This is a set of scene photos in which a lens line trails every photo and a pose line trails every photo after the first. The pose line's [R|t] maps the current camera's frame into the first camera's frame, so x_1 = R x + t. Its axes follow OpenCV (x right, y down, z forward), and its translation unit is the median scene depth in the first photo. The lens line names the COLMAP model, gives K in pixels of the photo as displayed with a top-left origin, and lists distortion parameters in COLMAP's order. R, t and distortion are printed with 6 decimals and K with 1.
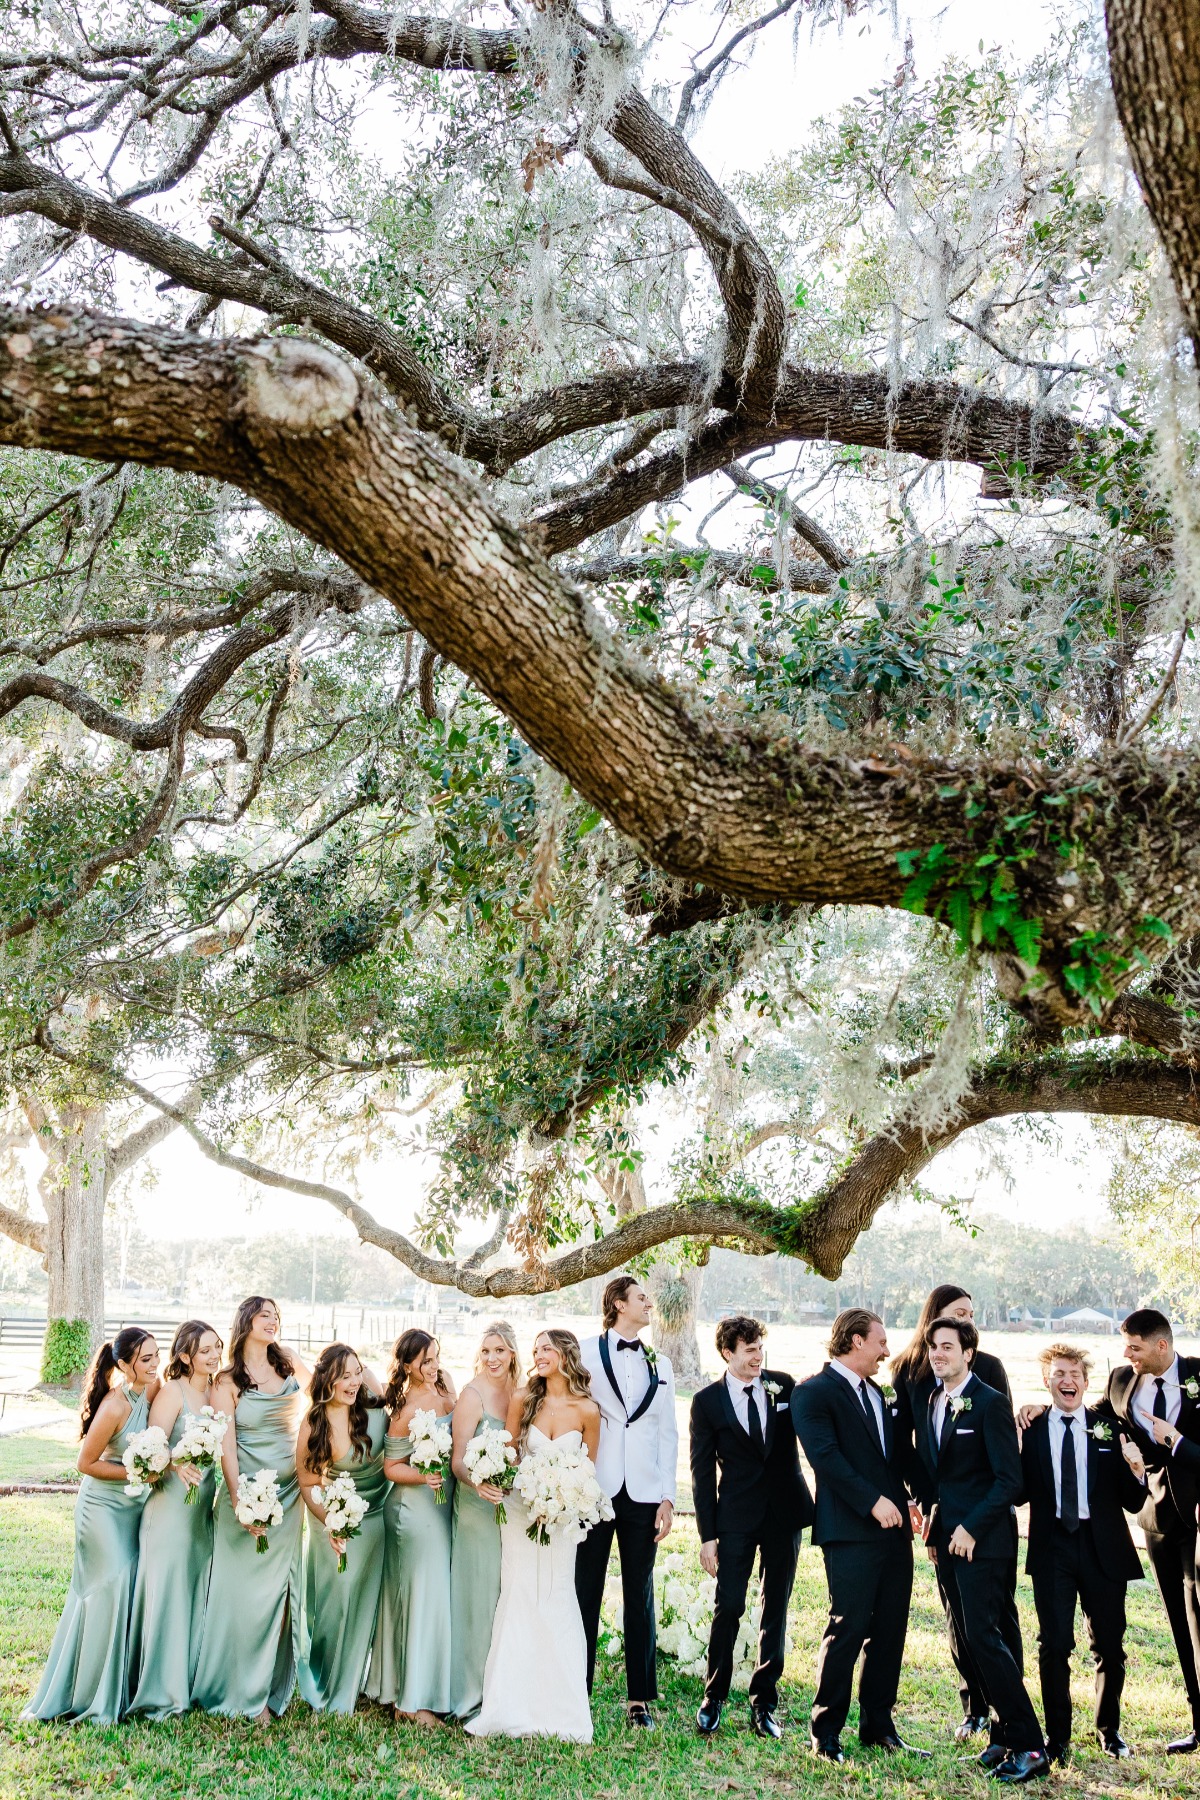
lens RADIAL K [[1674.4, 0, 522.4], [0, 1674.4, 862.1], [0, 0, 1]] dist [0.006294, 0.001871]
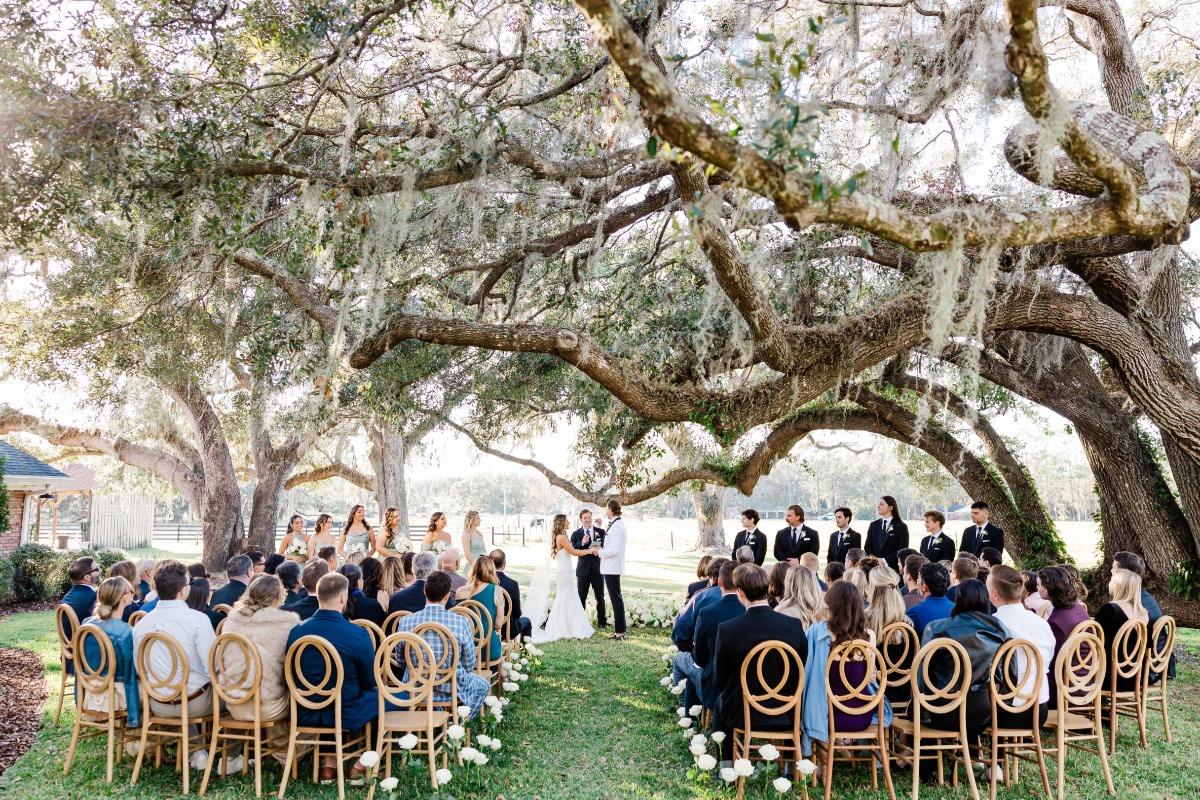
lens RADIAL K [[1116.3, 0, 599.3], [0, 1116.3, 380.7], [0, 0, 1]] dist [0.006294, 0.001871]
pose [[0.999270, -0.029950, -0.023712, 0.042202], [0.032968, 0.989705, 0.139270, -0.550493], [0.019297, -0.139951, 0.989970, -2.154140]]
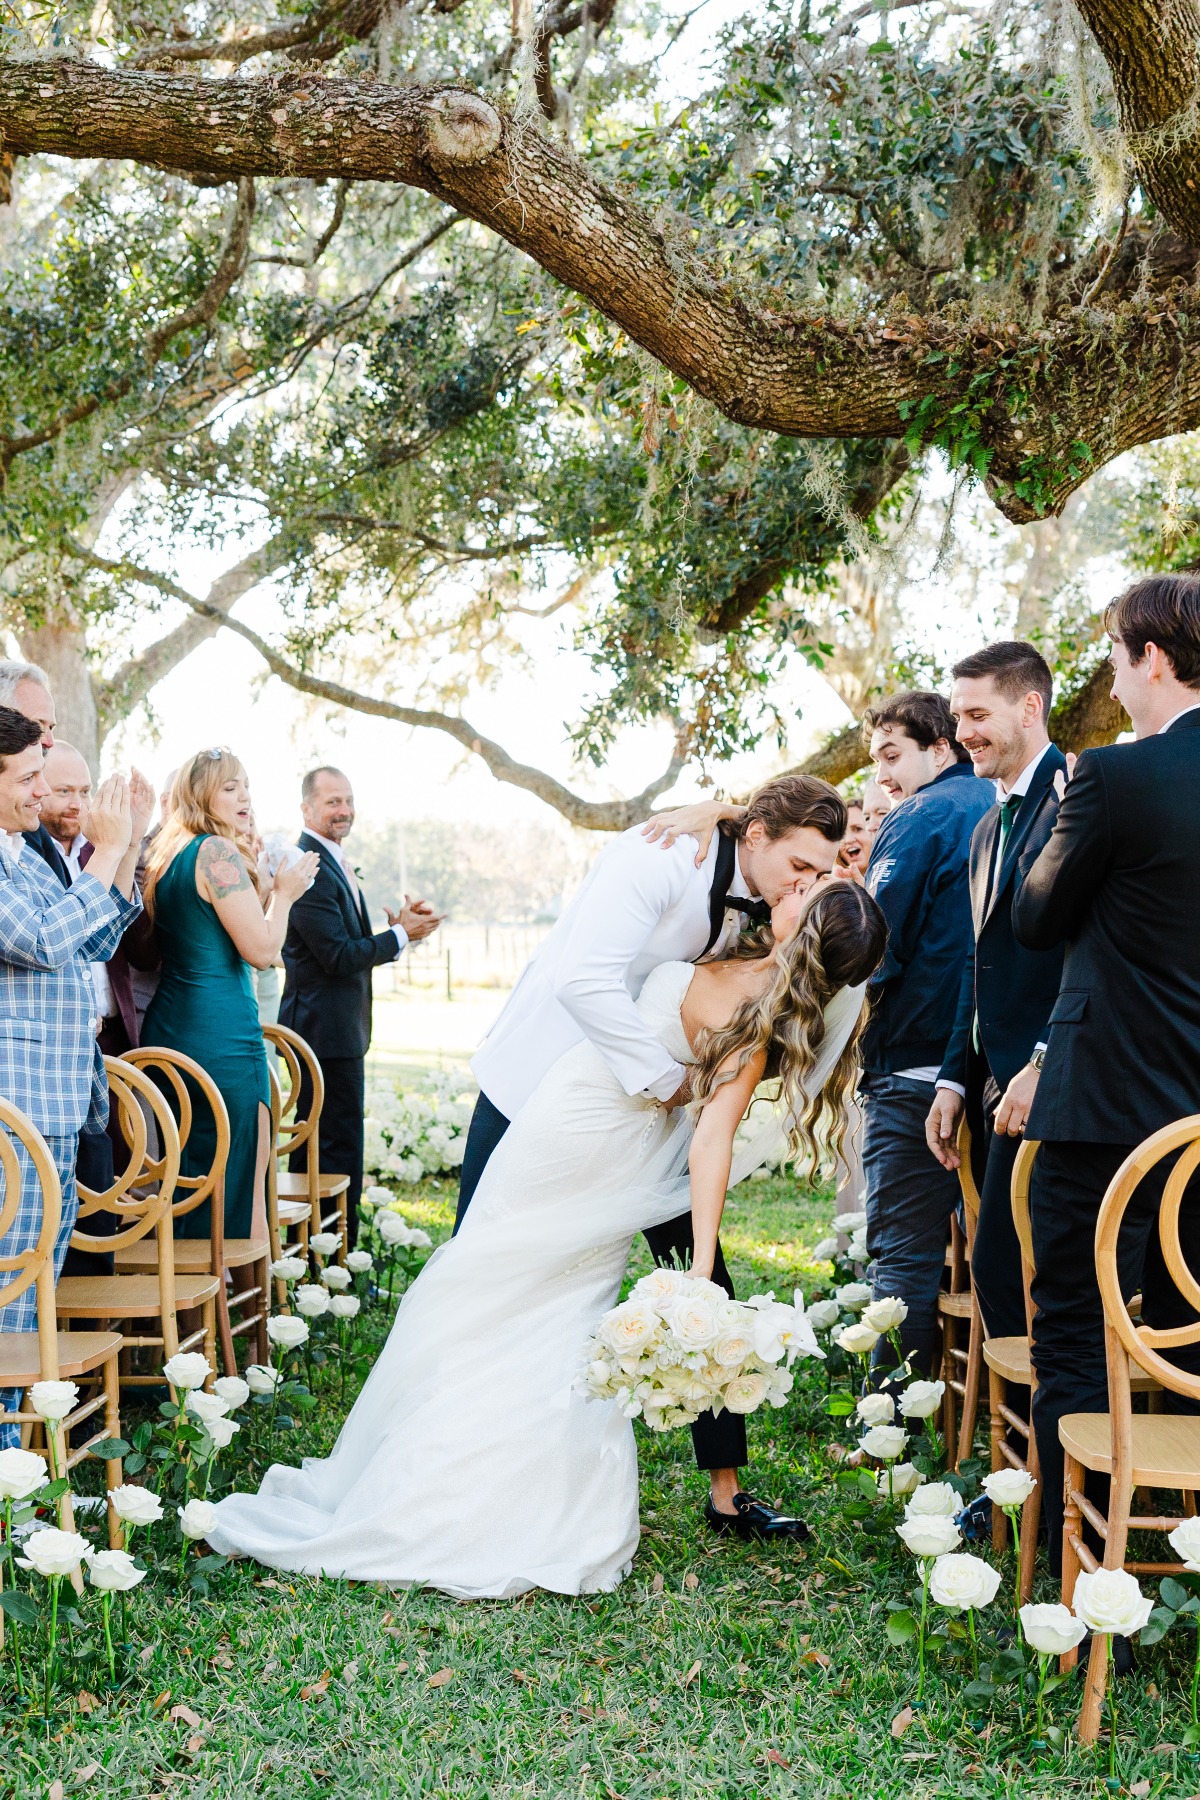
lens RADIAL K [[2990.3, 0, 541.0], [0, 2990.3, 899.7], [0, 0, 1]] dist [-0.010485, -0.087092]
pose [[0.996776, -0.038801, -0.070227, 0.083423], [0.054678, 0.969066, 0.240669, -0.216041], [0.058716, -0.243733, 0.968063, -1.493218]]
